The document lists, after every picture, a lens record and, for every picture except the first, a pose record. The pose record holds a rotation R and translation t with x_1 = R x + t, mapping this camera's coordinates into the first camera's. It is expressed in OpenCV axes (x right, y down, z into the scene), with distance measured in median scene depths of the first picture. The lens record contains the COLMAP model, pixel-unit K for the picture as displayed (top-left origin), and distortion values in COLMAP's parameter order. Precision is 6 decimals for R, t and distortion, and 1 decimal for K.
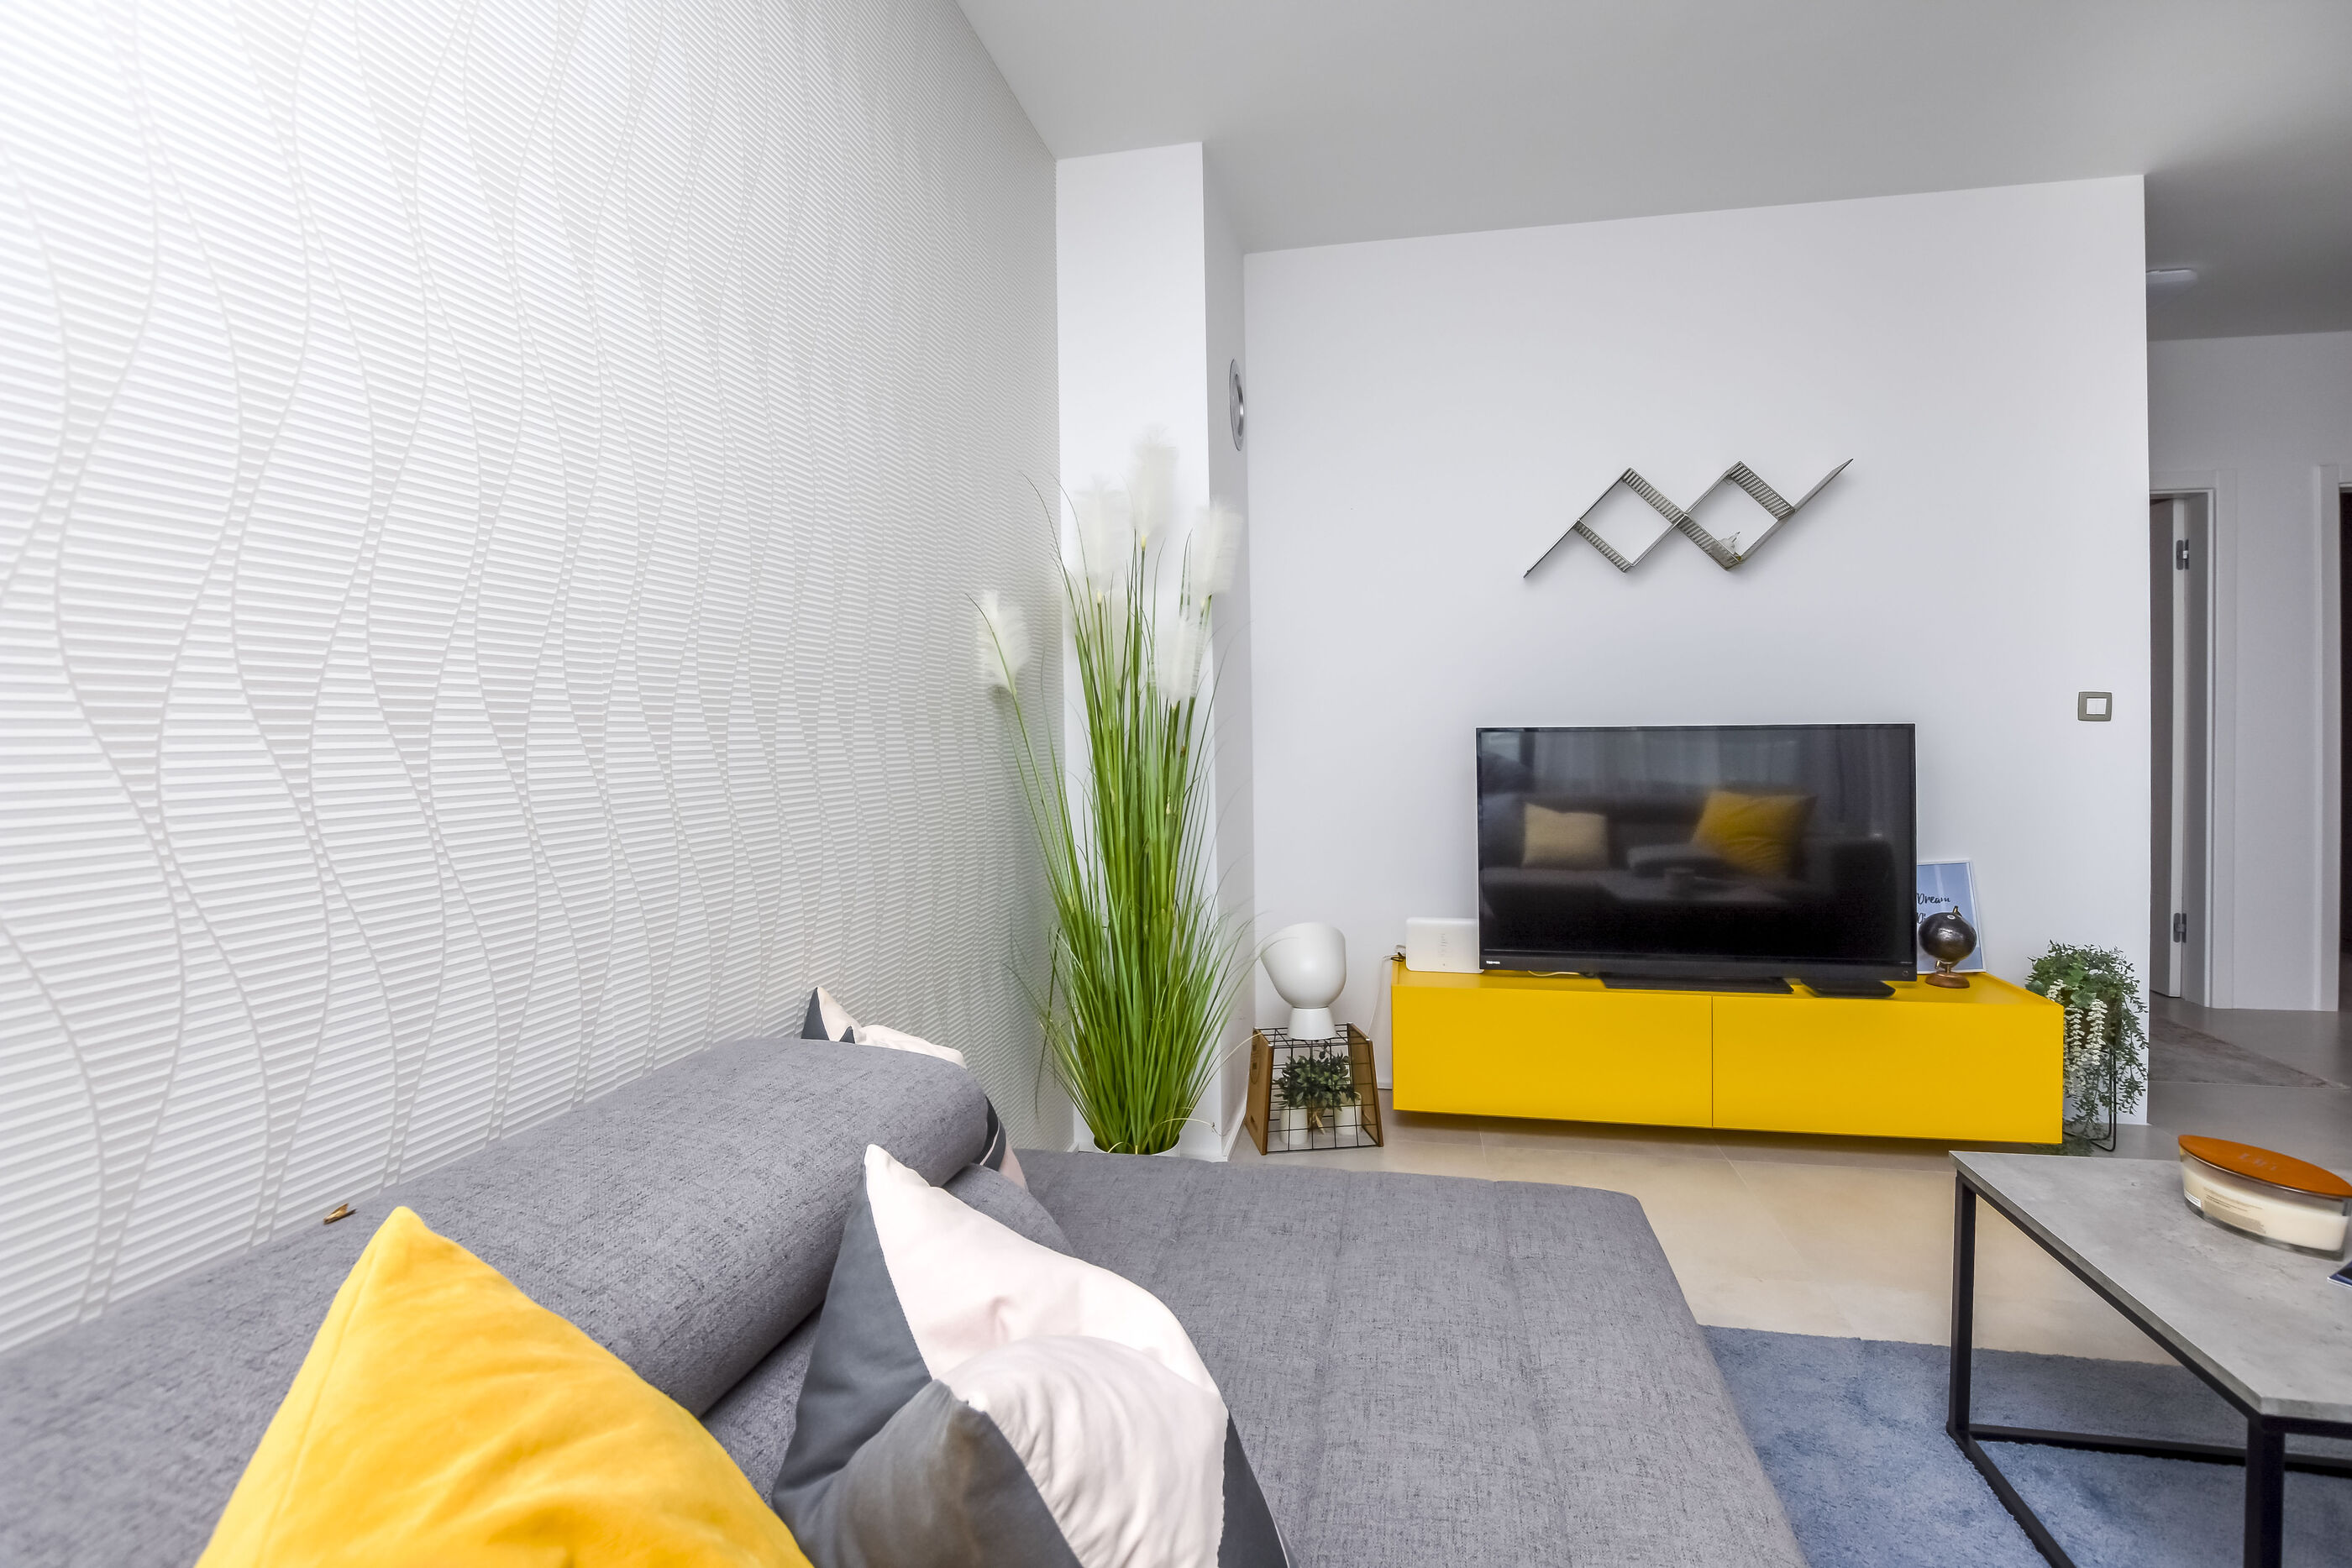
lens RADIAL K [[1087.2, 0, 1247.2], [0, 1087.2, 736.1], [0, 0, 1]] dist [-0.027769, 0.005736]
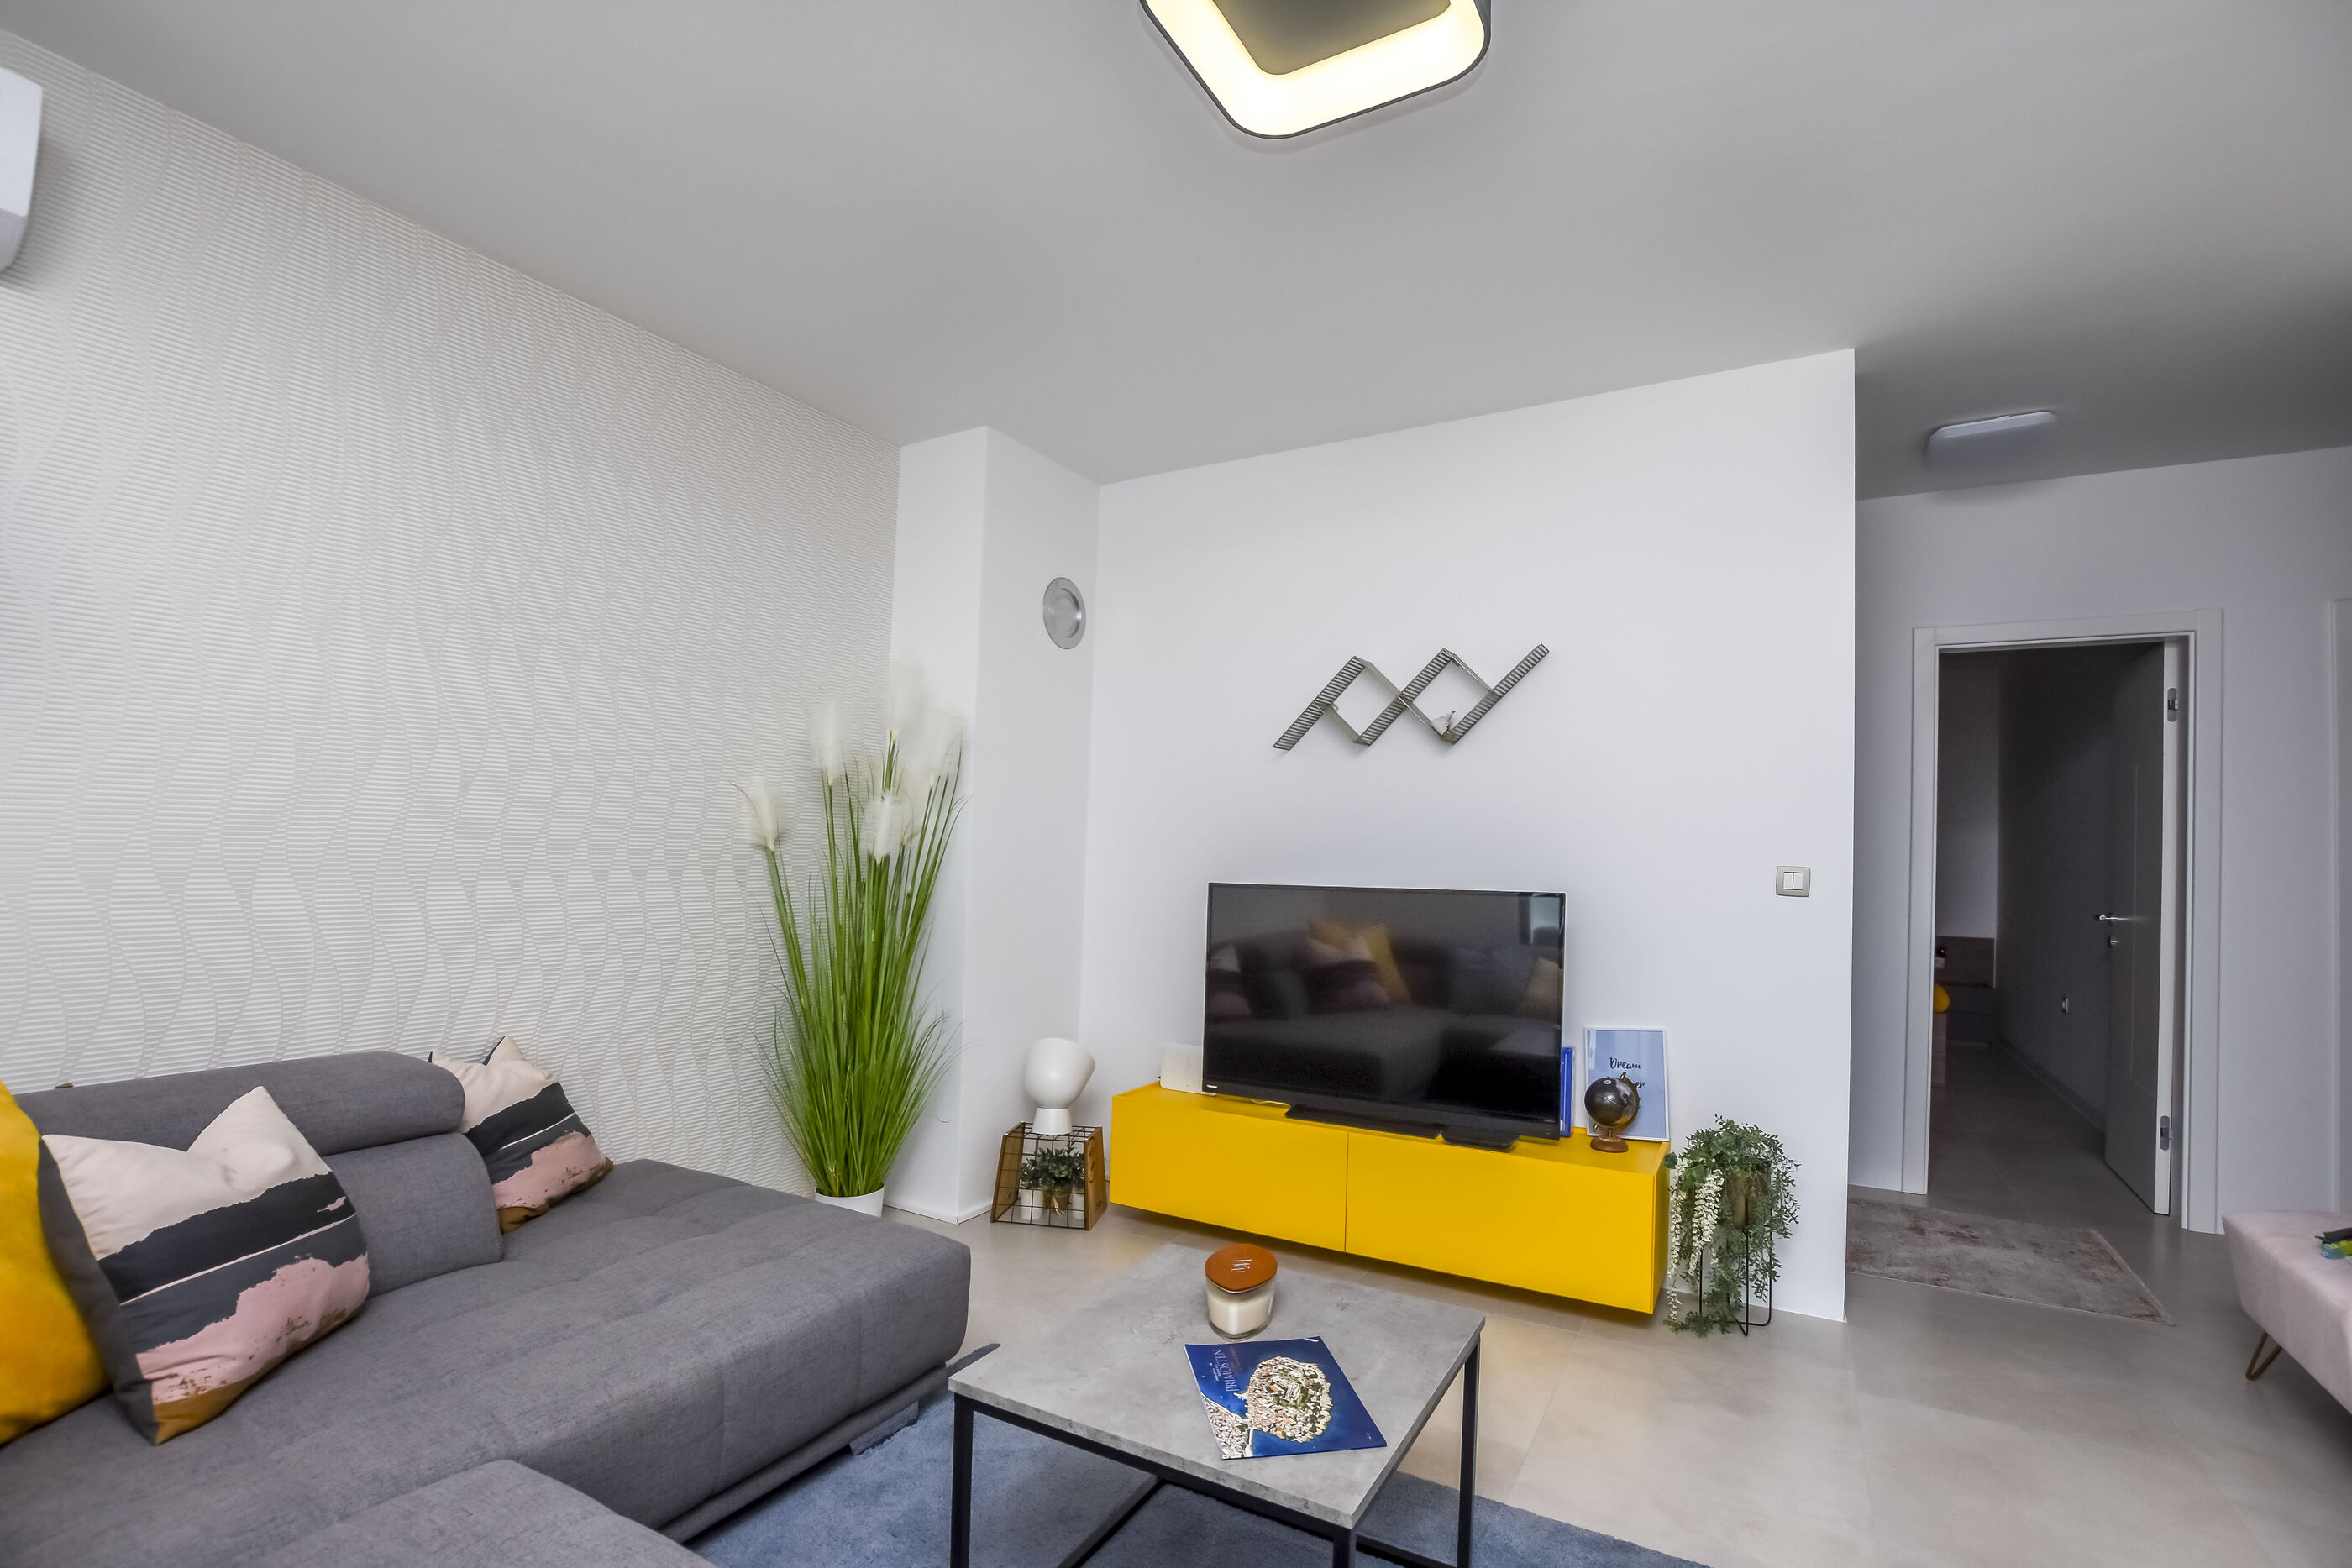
lens RADIAL K [[1087.2, 0, 1215.6], [0, 1087.2, 798.8], [0, 0, 1]] dist [-0.027769, 0.005736]
pose [[0.946145, 0.008534, -0.323631, 0.618640], [-0.026442, 0.998350, -0.050978, -0.039416], [0.322661, 0.056790, 0.944809, -0.112368]]
